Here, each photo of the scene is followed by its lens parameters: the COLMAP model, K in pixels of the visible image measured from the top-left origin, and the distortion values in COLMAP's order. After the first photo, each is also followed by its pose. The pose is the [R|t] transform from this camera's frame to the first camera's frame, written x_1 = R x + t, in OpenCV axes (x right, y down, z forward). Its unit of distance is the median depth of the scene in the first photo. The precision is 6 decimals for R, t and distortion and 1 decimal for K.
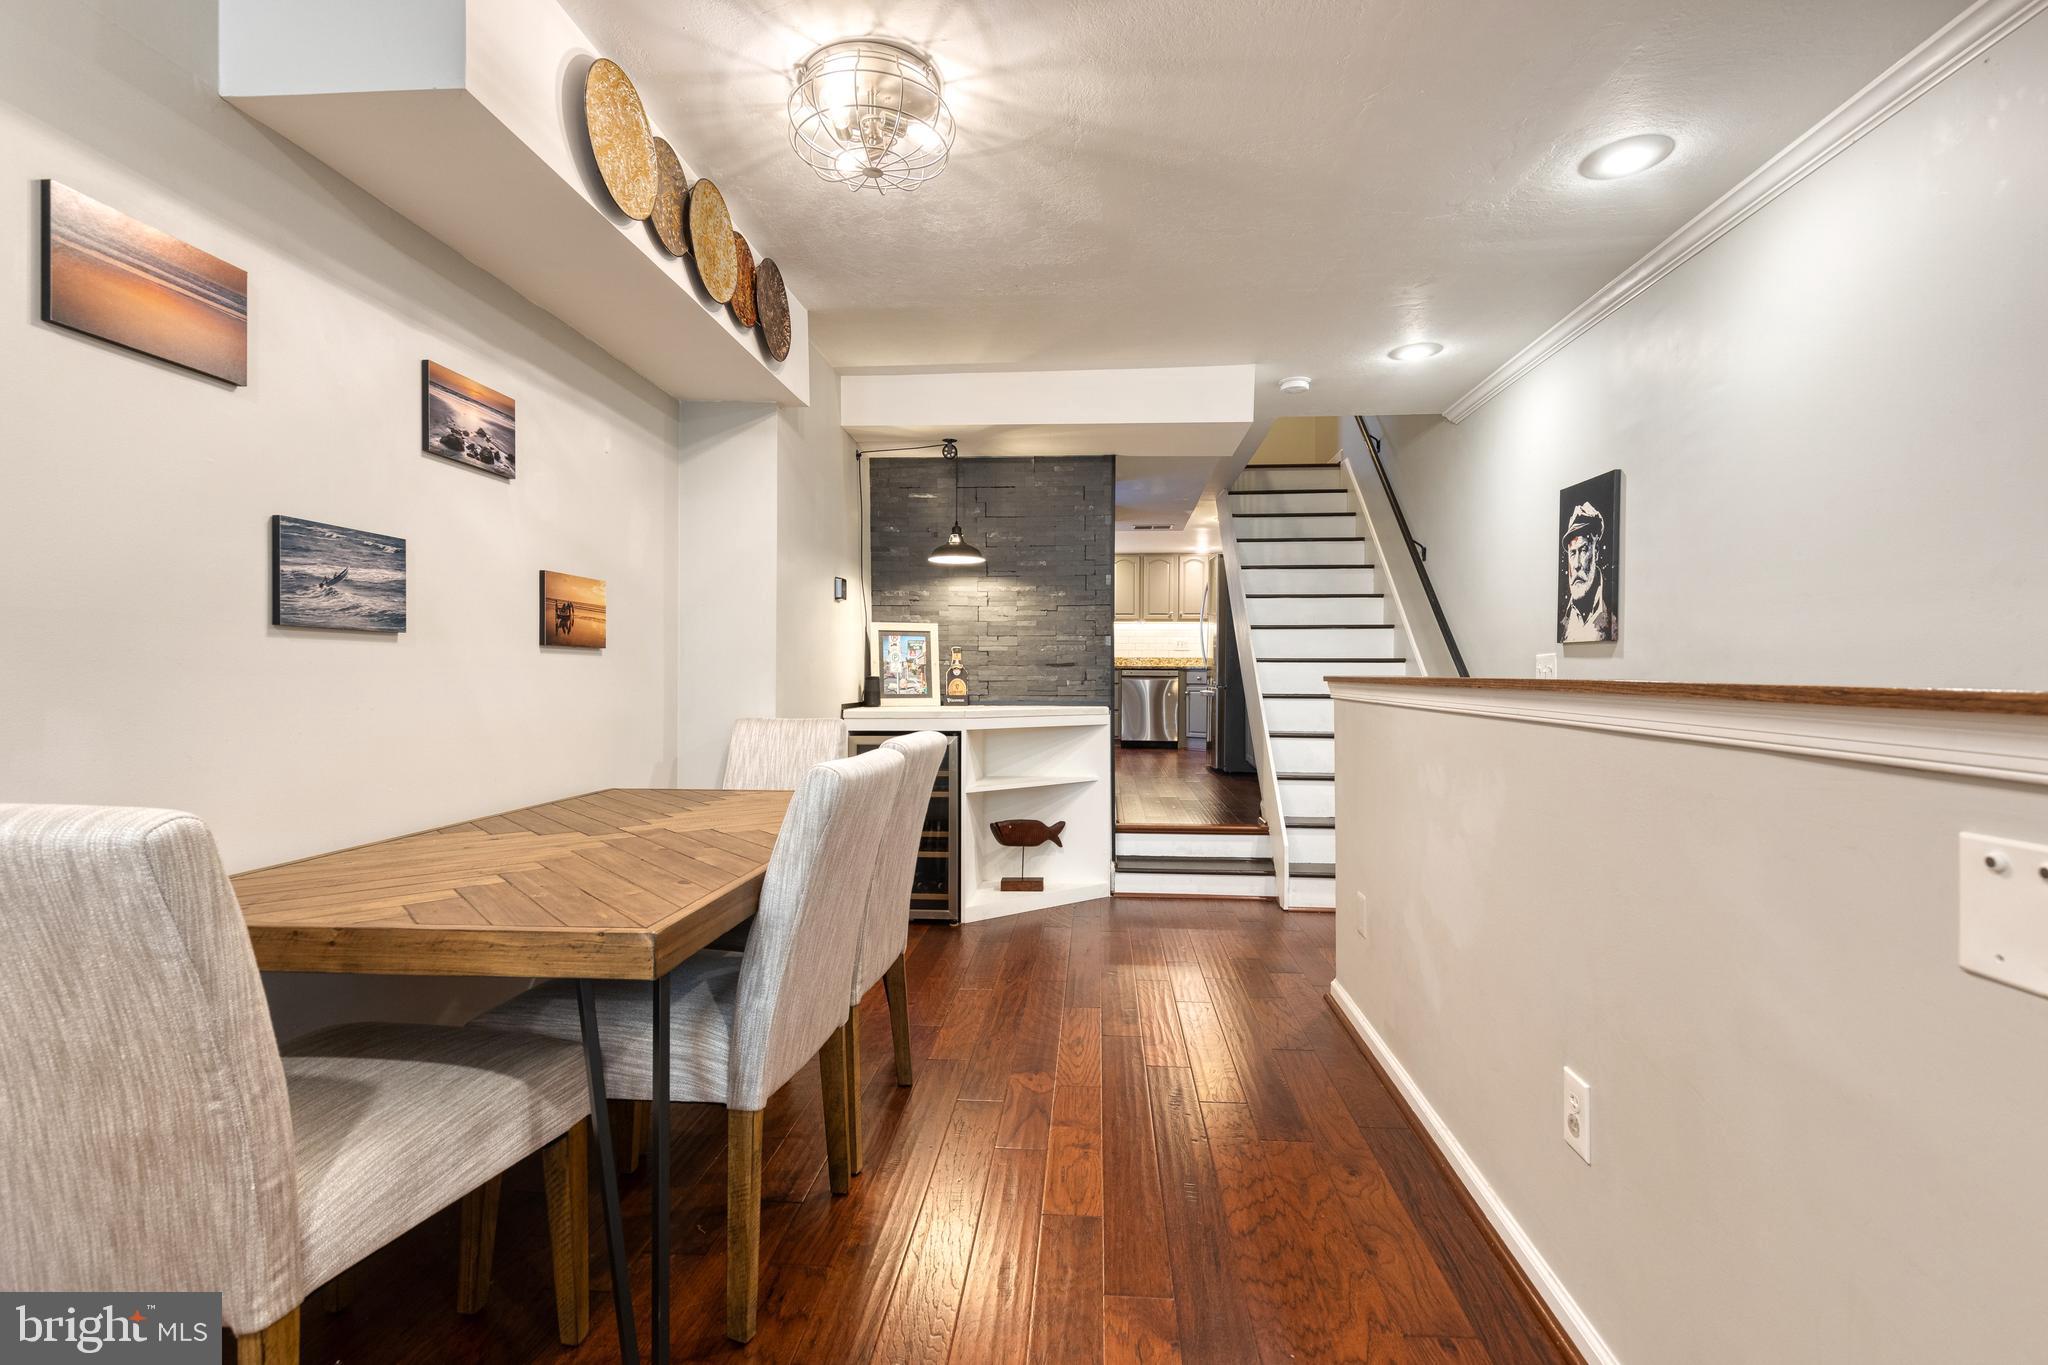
lens RADIAL K [[928.3, 0, 1032.7], [0, 928.3, 680.5], [0, 0, 1]] dist [0.011145, -0.002723]
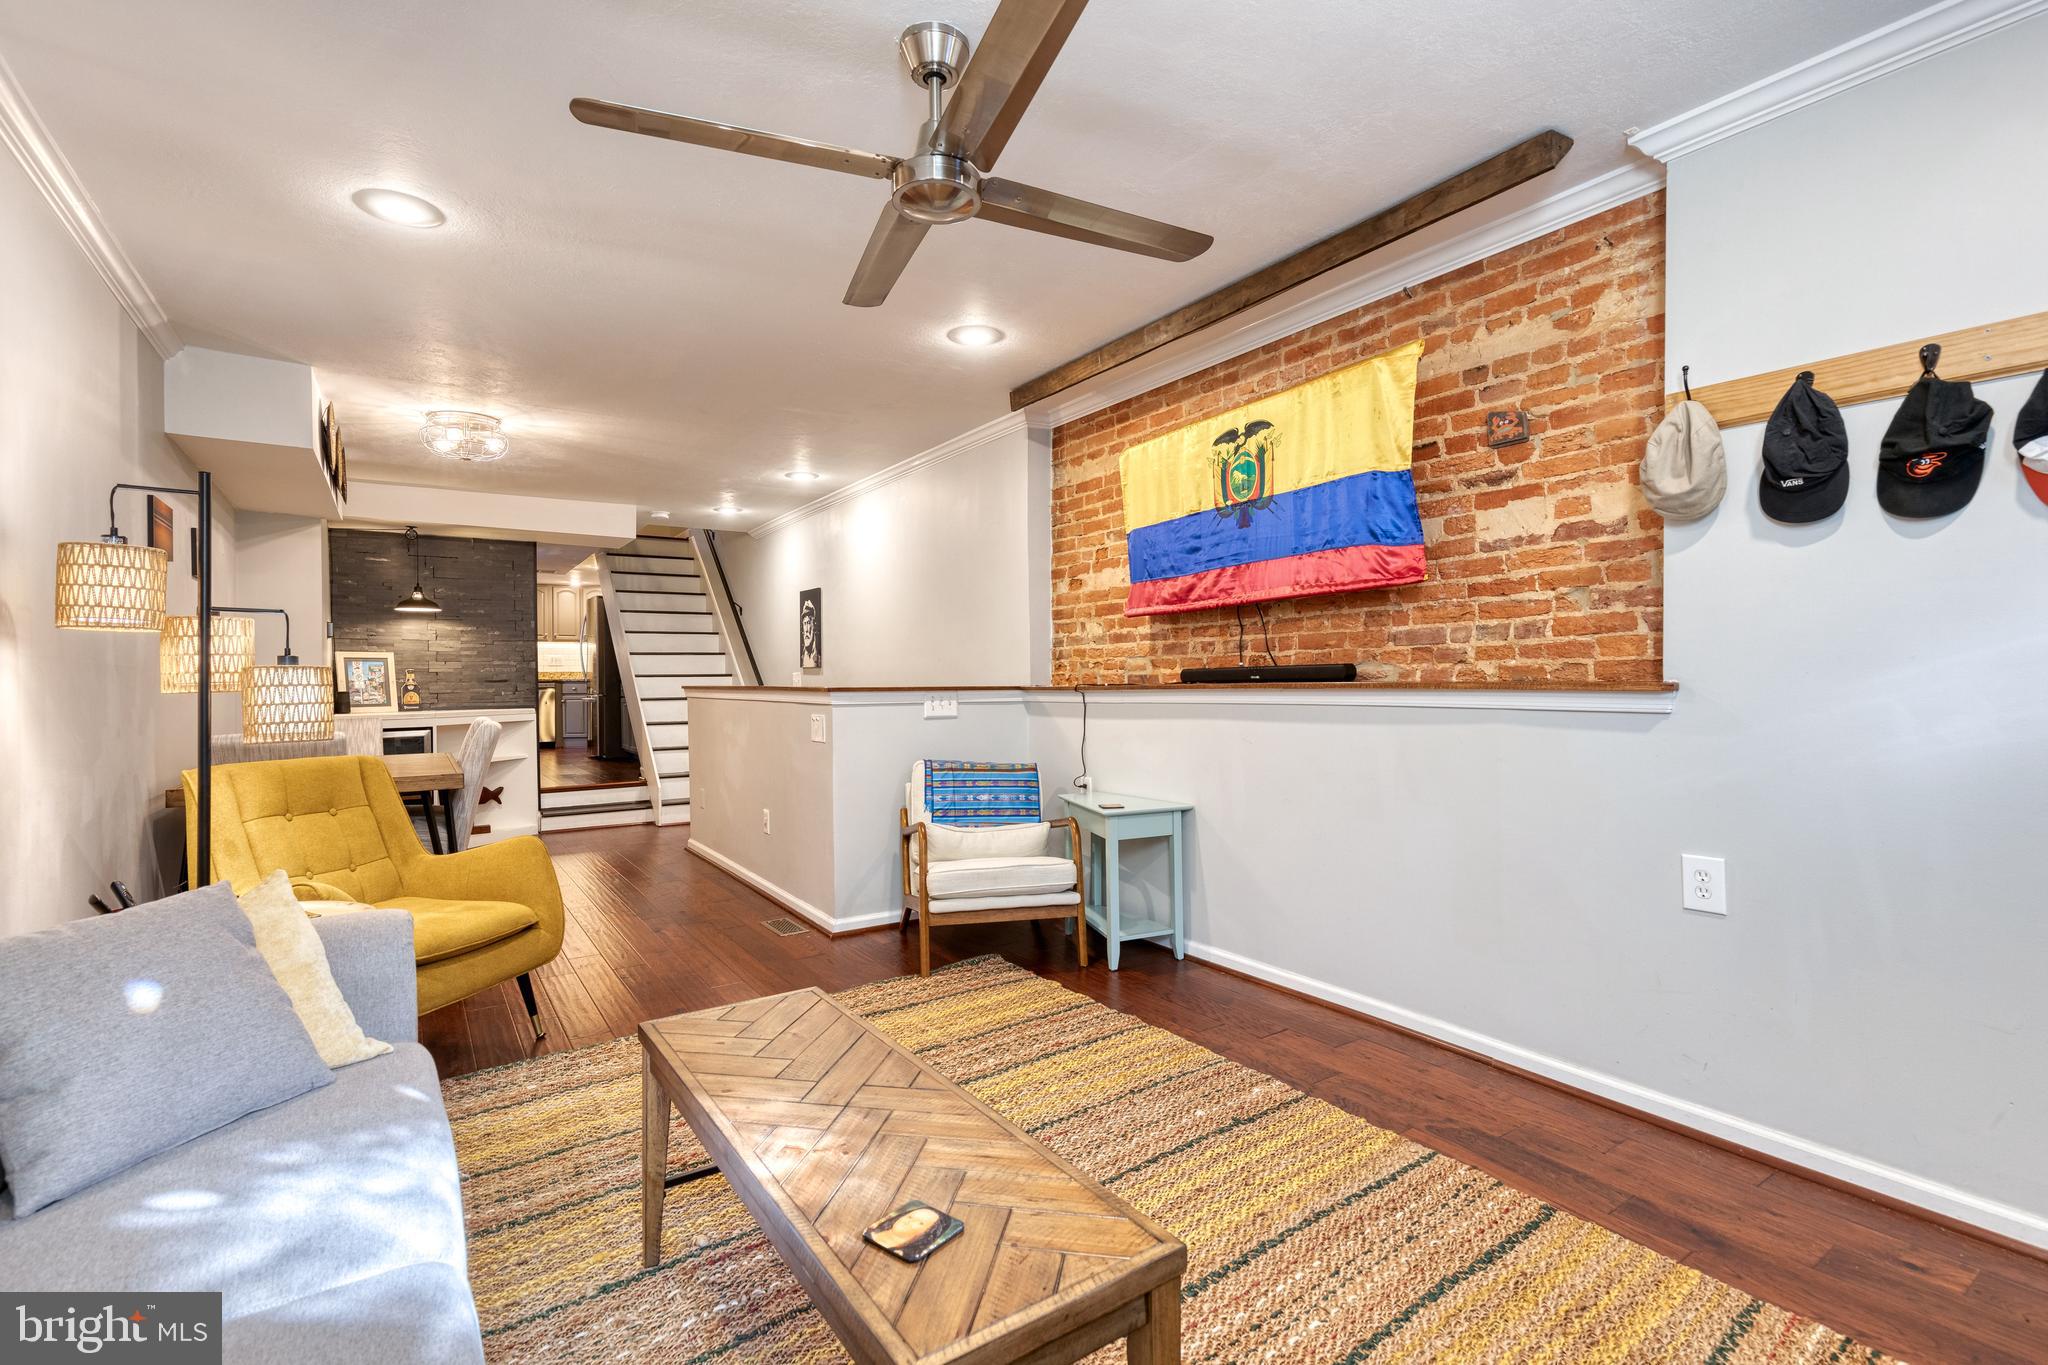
lens RADIAL K [[928.3, 0, 1046.1], [0, 928.3, 686.6], [0, 0, 1]] dist [0.011145, -0.002723]
pose [[0.776352, -0.016321, 0.630089, -0.262096], [0.018194, 0.999828, 0.003482, 0.002842], [-0.630037, 0.008760, 0.776515, -0.810331]]
